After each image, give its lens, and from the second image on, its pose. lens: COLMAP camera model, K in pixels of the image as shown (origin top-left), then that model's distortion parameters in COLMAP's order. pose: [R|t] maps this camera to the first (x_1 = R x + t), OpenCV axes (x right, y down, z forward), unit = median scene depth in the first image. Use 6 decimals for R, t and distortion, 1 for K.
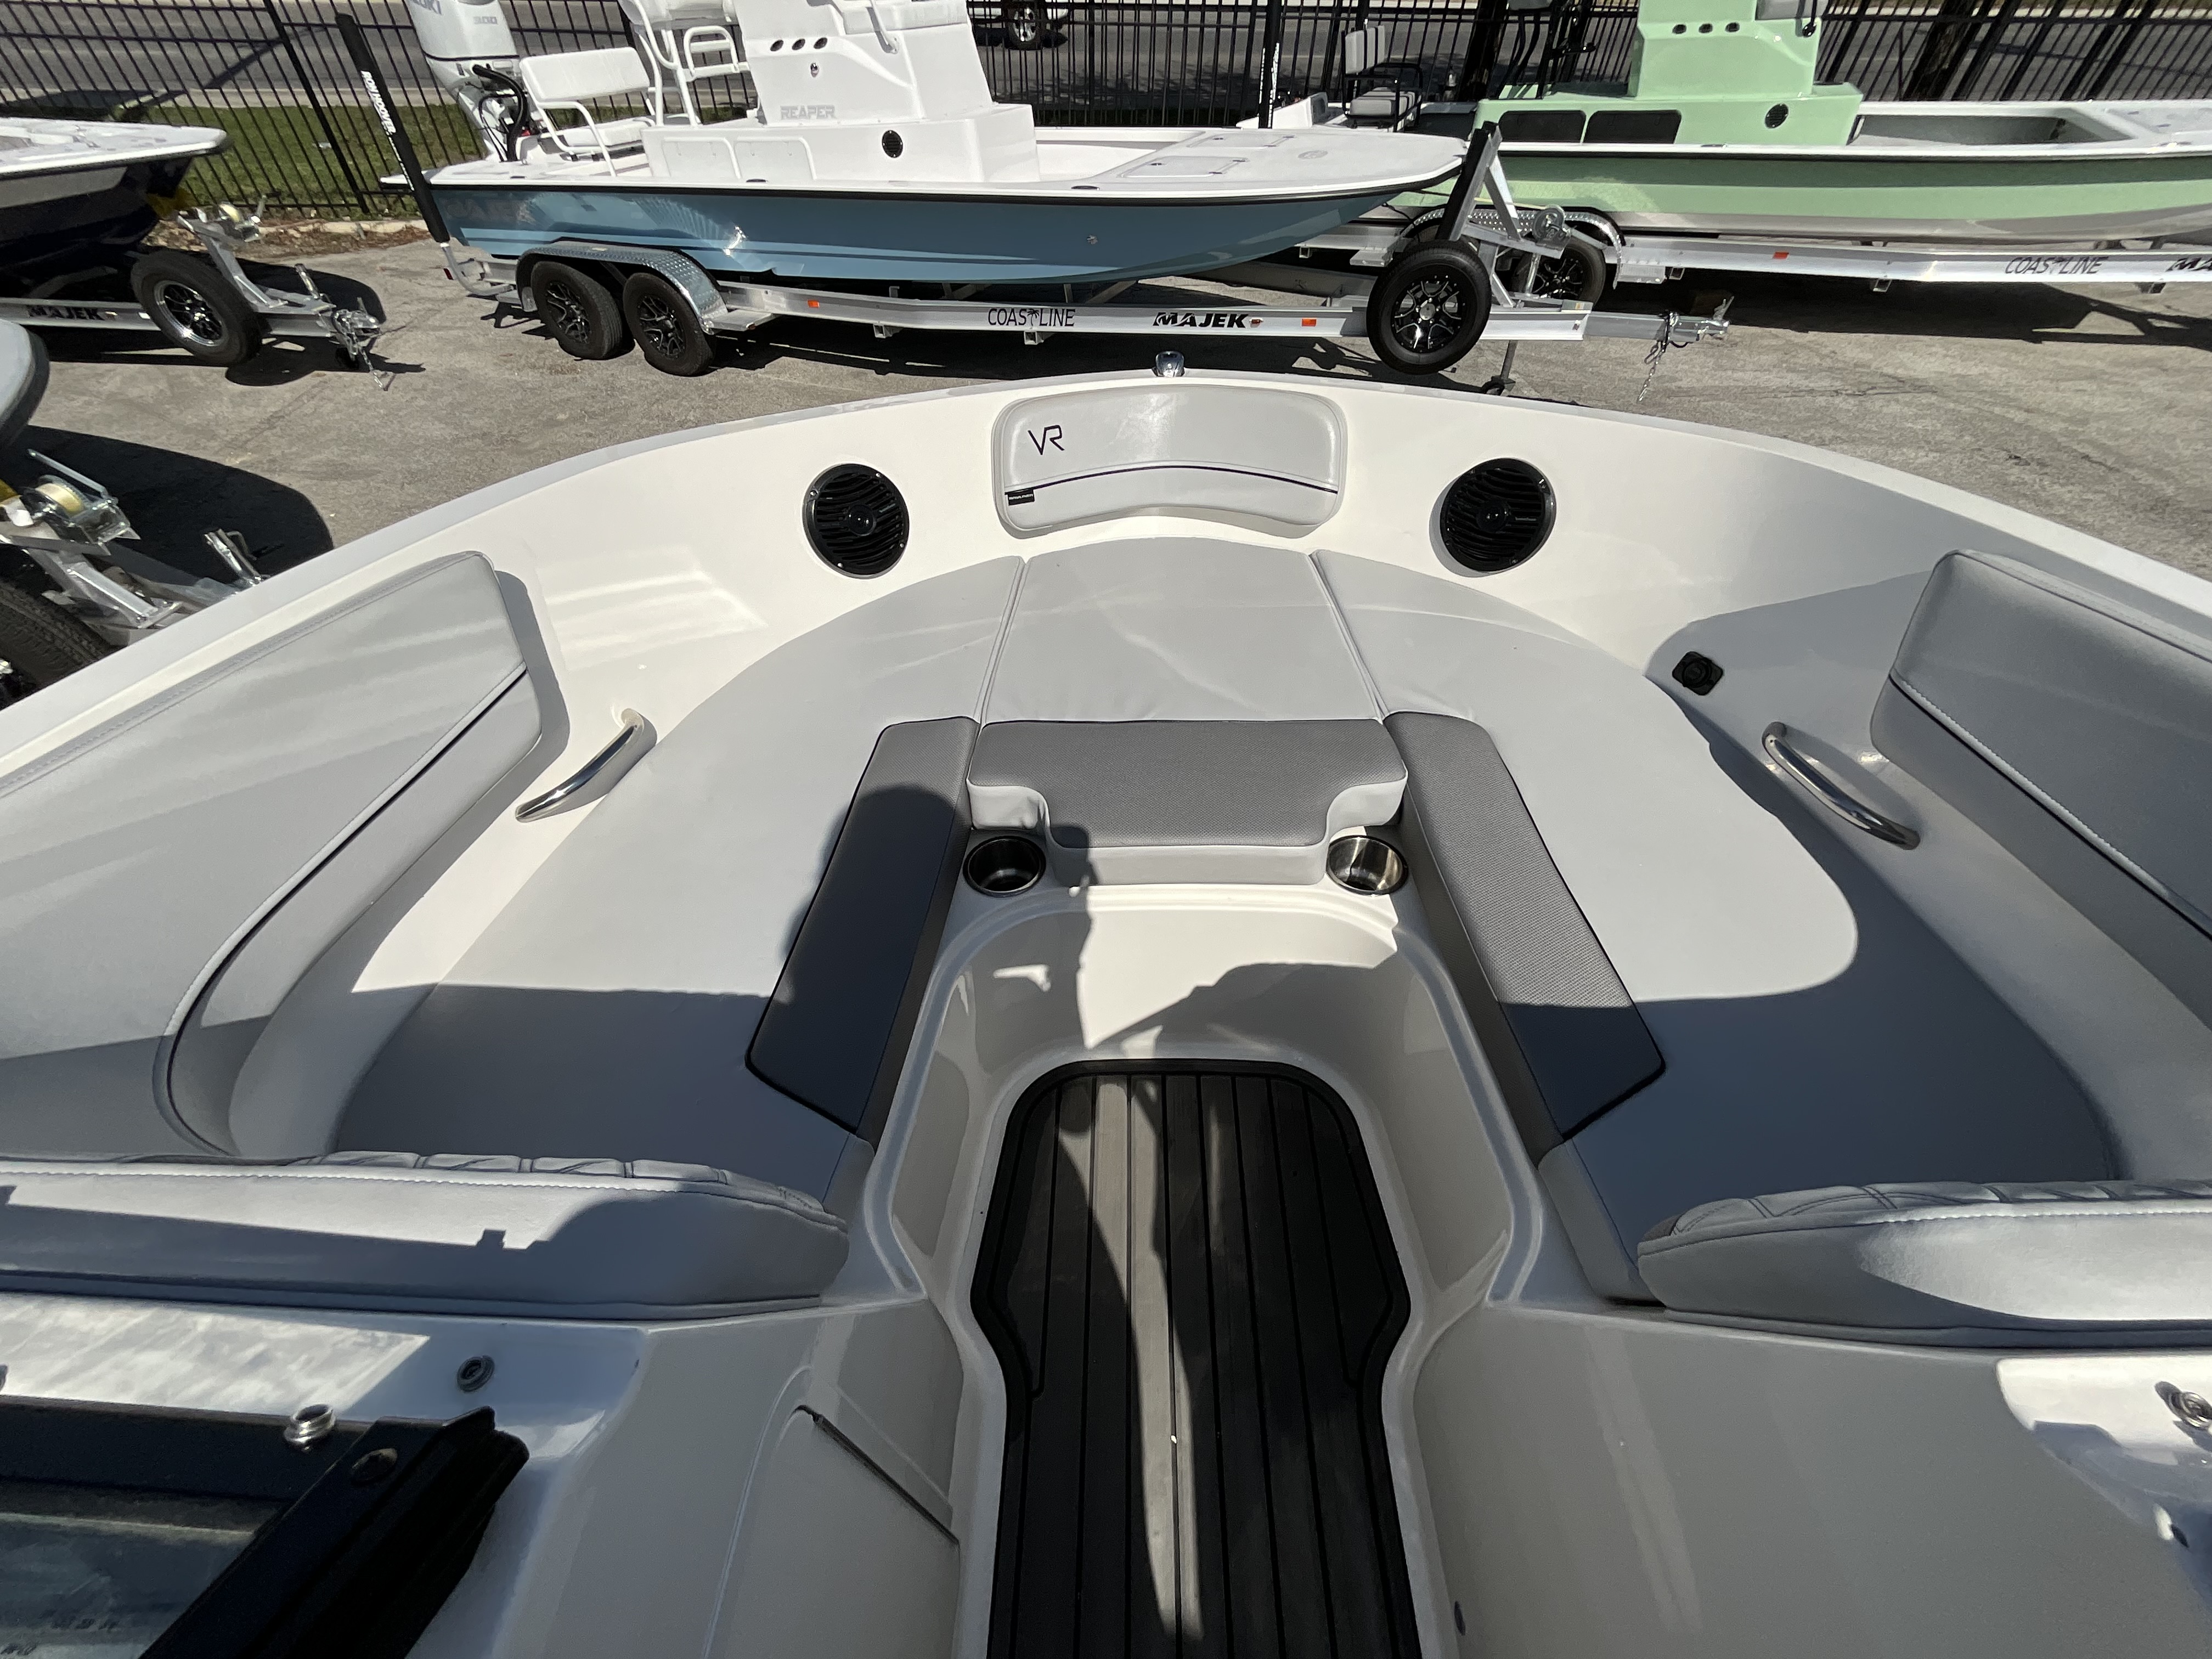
lens RADIAL K [[895.4, 0, 1104.8], [0, 895.4, 843.2], [0, 0, 1]] dist [-0.001103, -0.000627]
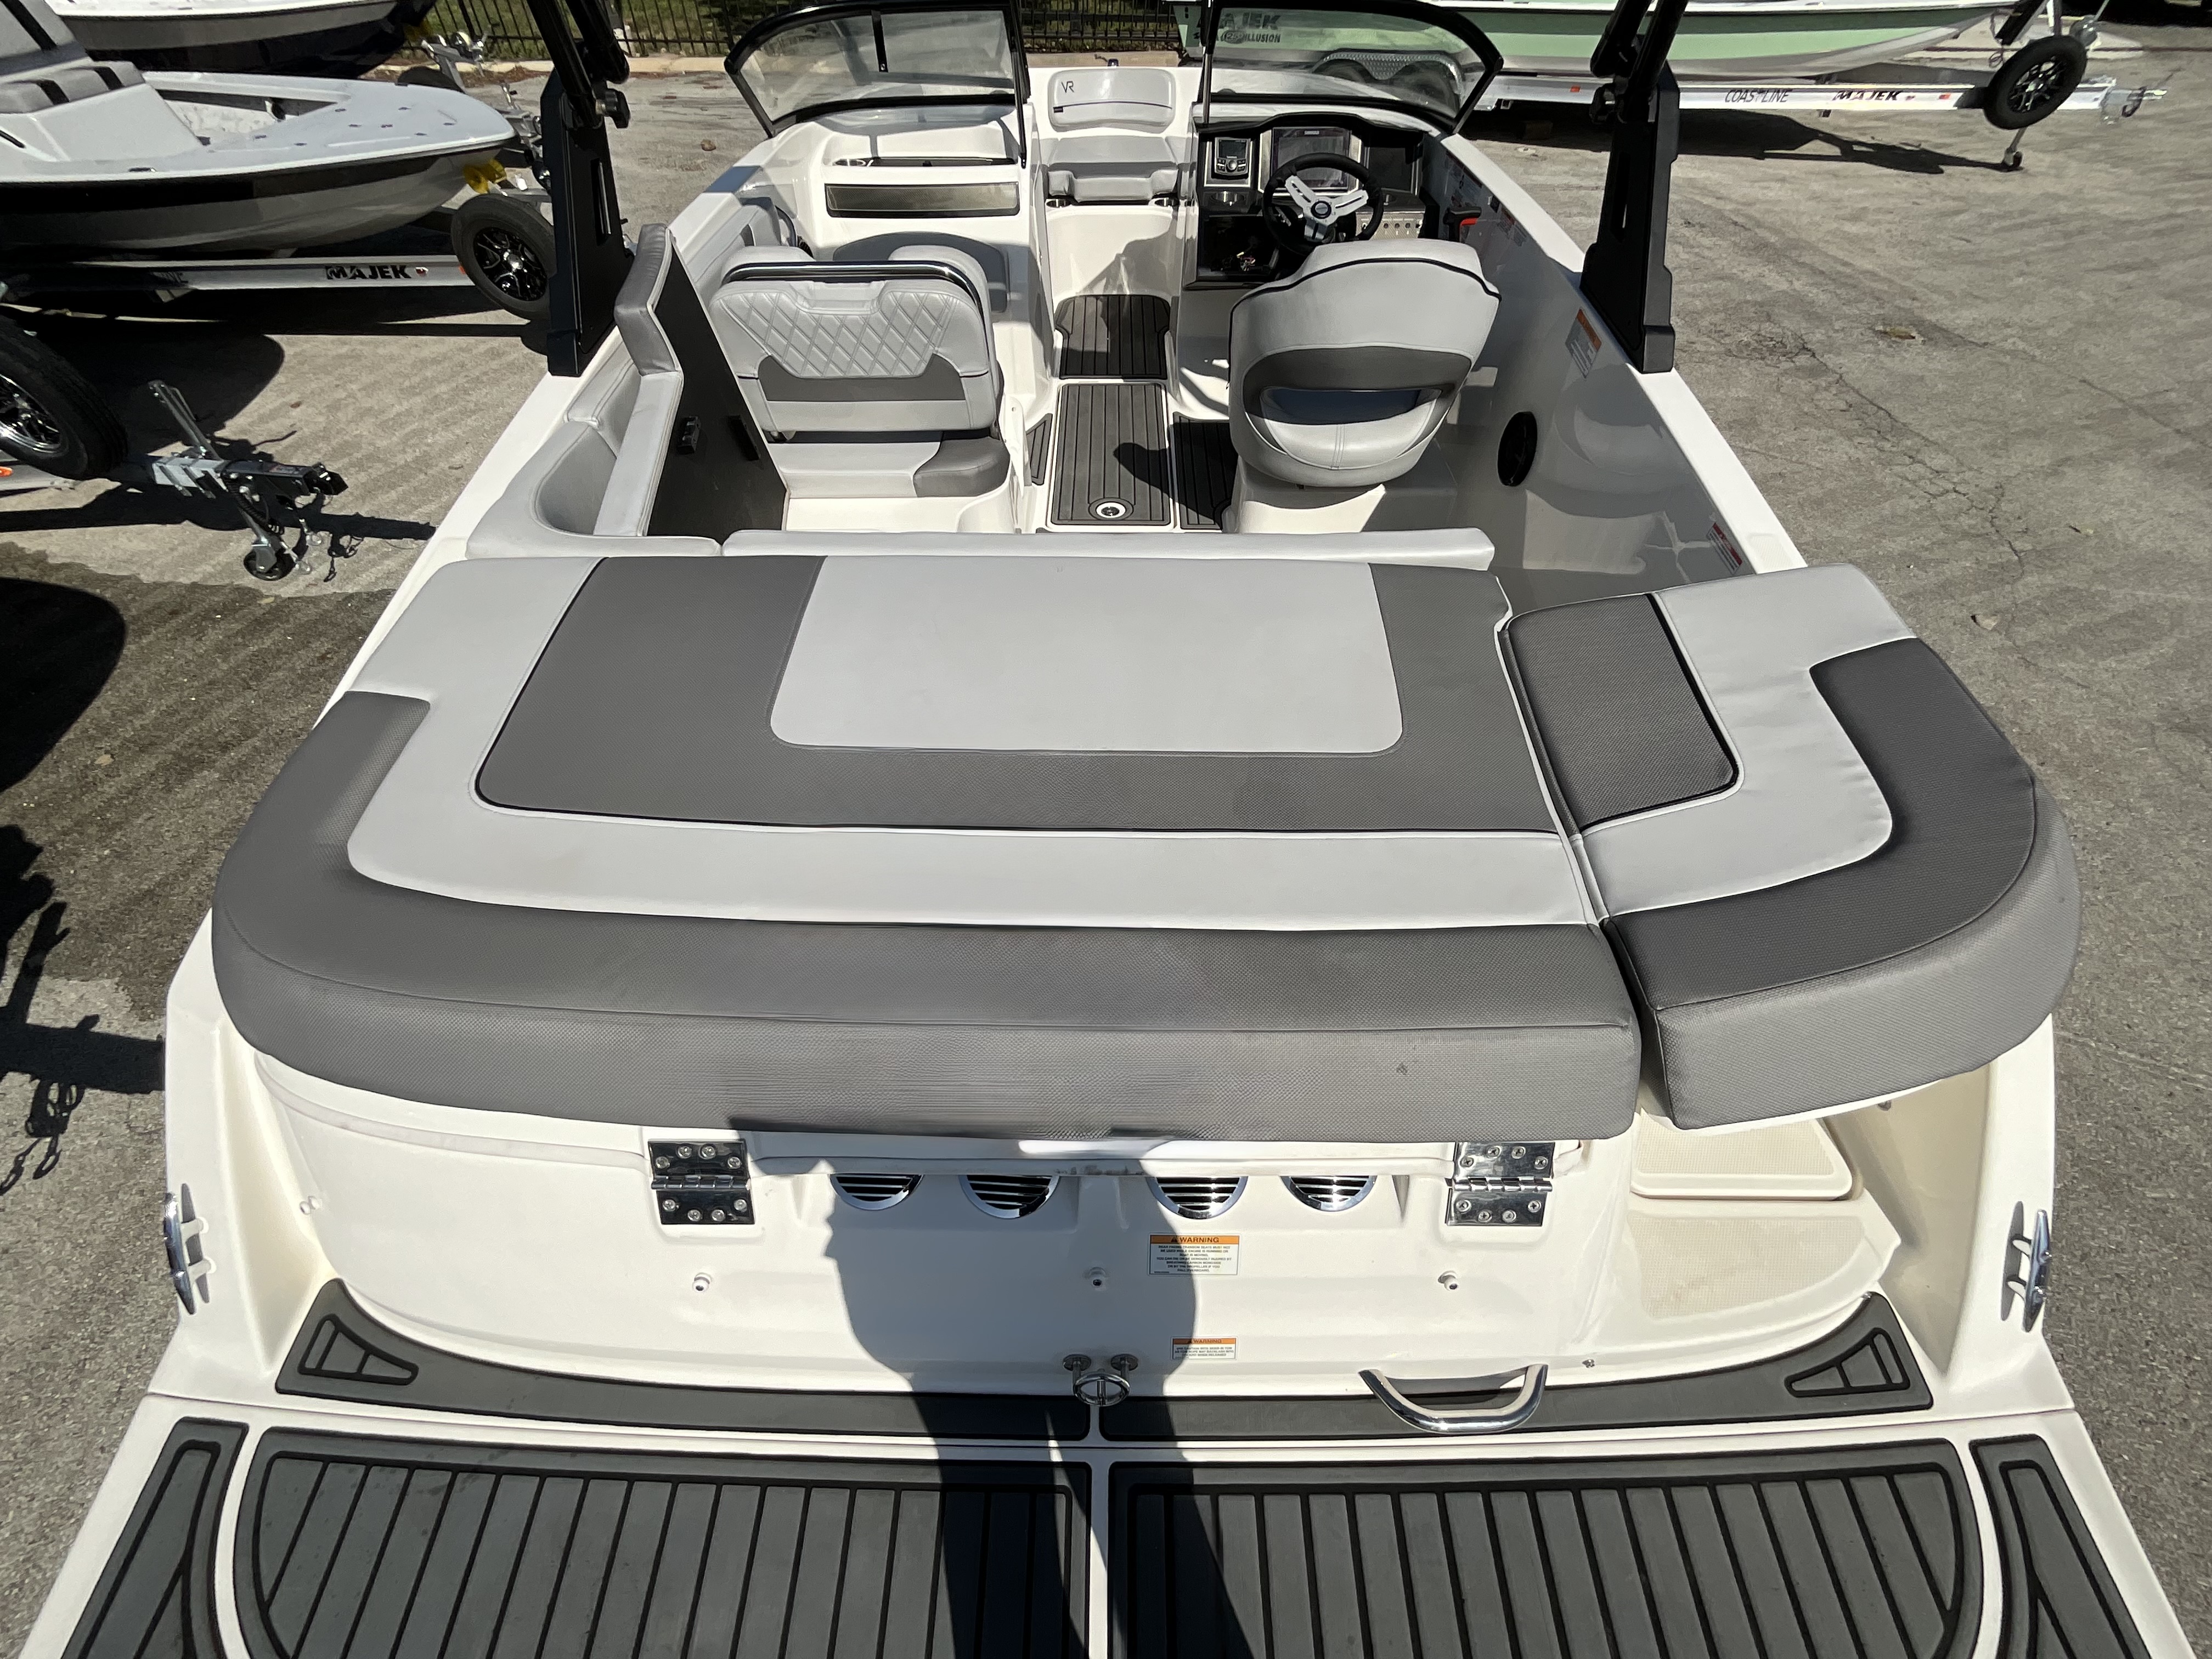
lens RADIAL K [[895.4, 0, 1113.2], [0, 895.4, 830.7], [0, 0, 1]] dist [-0.001103, -0.000627]
pose [[0.999742, -0.006202, 0.021861, 0.000536], [0.004576, 0.997272, 0.073679, 0.405041], [-0.022259, -0.073560, 0.997042, -0.477427]]
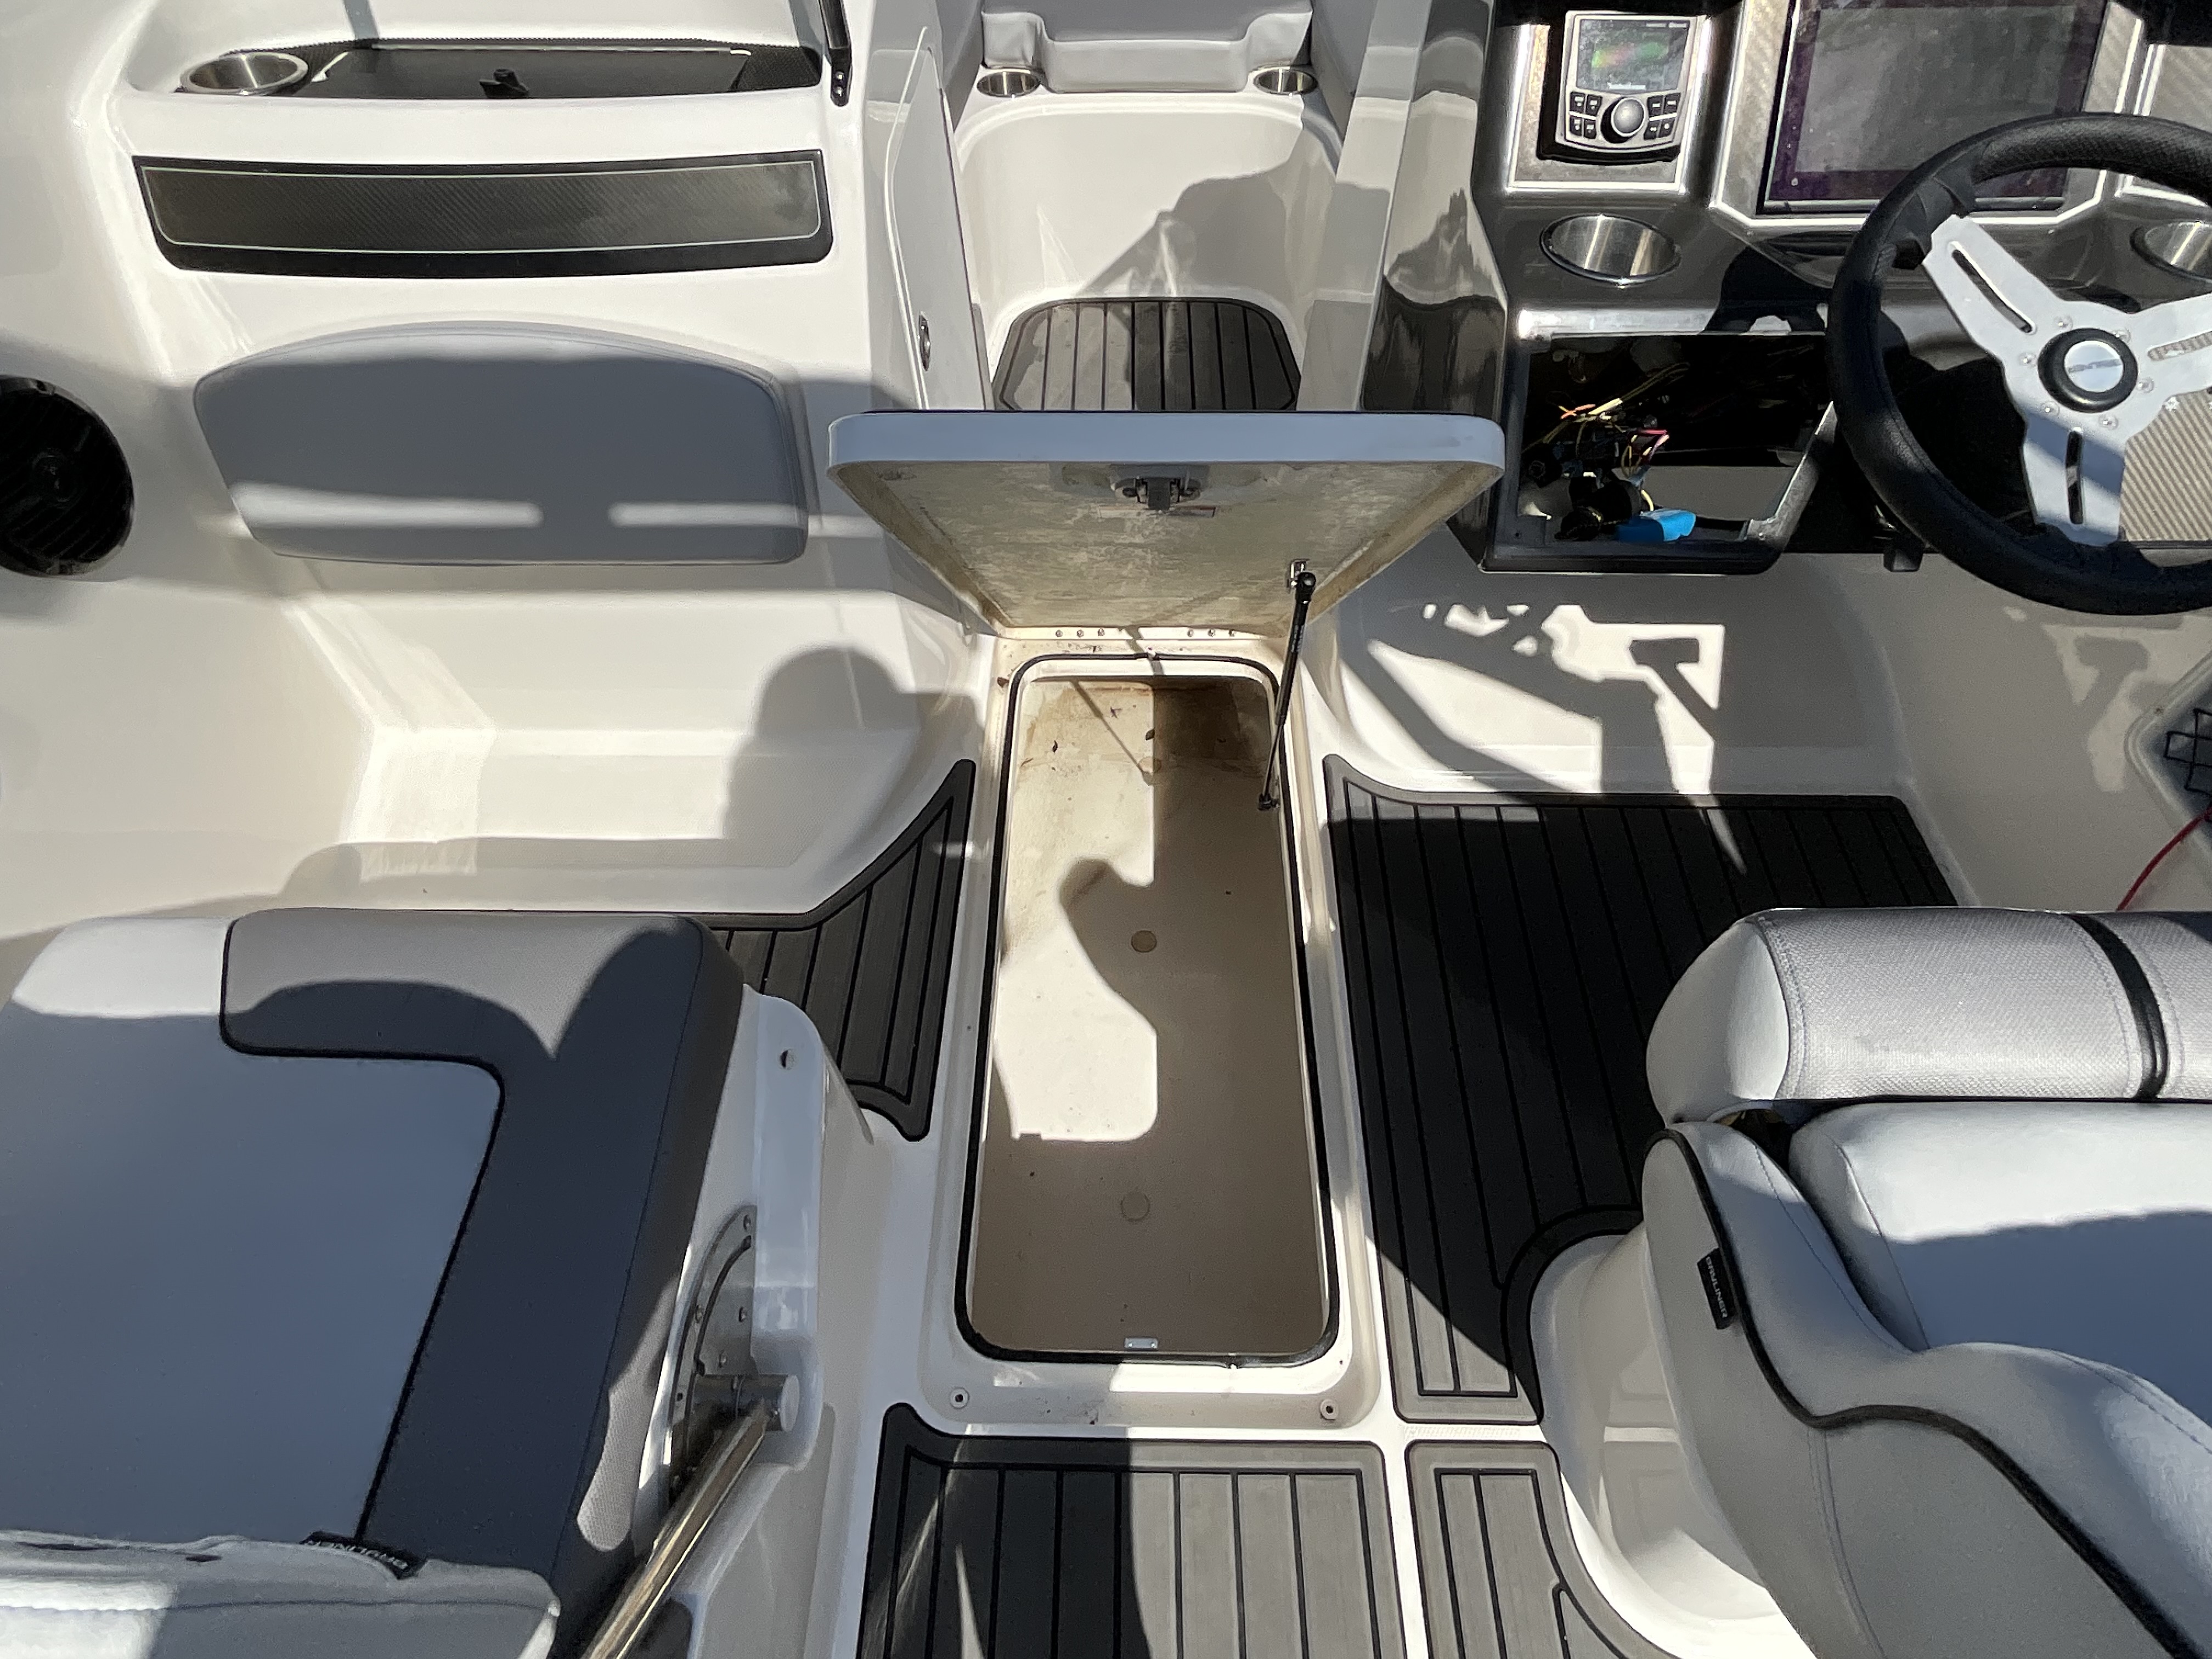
lens RADIAL K [[1217.9, 0, 1108.4], [0, 1217.9, 832.3], [0, 0, 1]] dist [-0.006468, 0.006560]
pose [[0.999944, 0.000285, 0.010600, 0.002761], [-0.001427, 0.994164, 0.107870, 0.176158], [-0.010507, -0.107879, 0.994108, -0.167246]]
